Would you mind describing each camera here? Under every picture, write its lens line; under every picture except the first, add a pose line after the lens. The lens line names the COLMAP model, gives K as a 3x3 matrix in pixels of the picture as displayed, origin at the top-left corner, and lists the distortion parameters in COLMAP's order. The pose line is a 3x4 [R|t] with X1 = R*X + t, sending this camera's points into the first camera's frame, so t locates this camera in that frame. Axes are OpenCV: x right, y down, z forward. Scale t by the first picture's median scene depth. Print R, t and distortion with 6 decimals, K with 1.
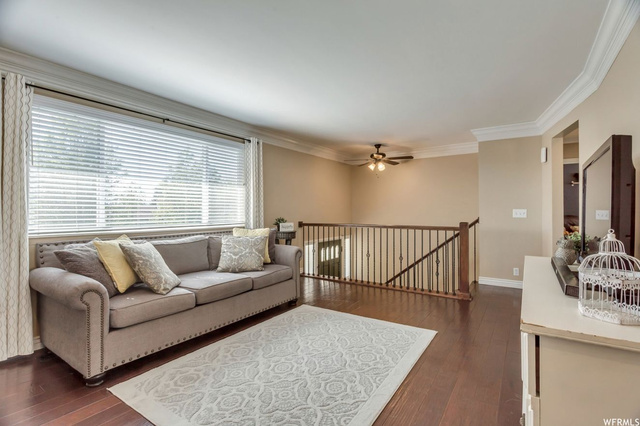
lens RADIAL K [[301.7, 0, 317.3], [0, 301.7, 210.1], [0, 0, 1]] dist [-0.001117, -0.000271]
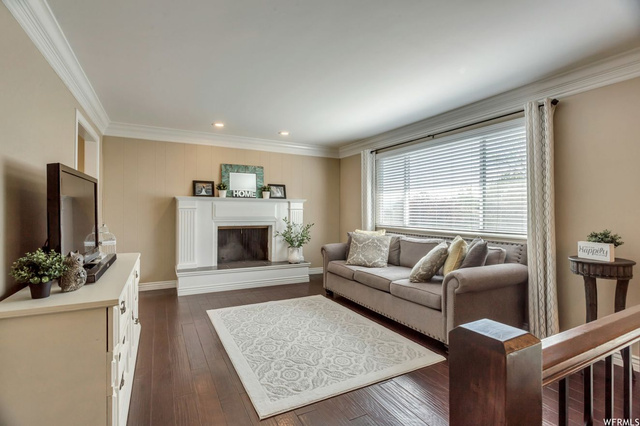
lens RADIAL K [[301.7, 0, 317.3], [0, 301.7, 210.1], [0, 0, 1]] dist [-0.001117, -0.000271]
pose [[-0.463836, -0.026867, -0.885513, 0.784874], [-0.028600, 0.999473, -0.015344, 0.017547], [0.885459, 0.018209, -0.464360, 1.257921]]
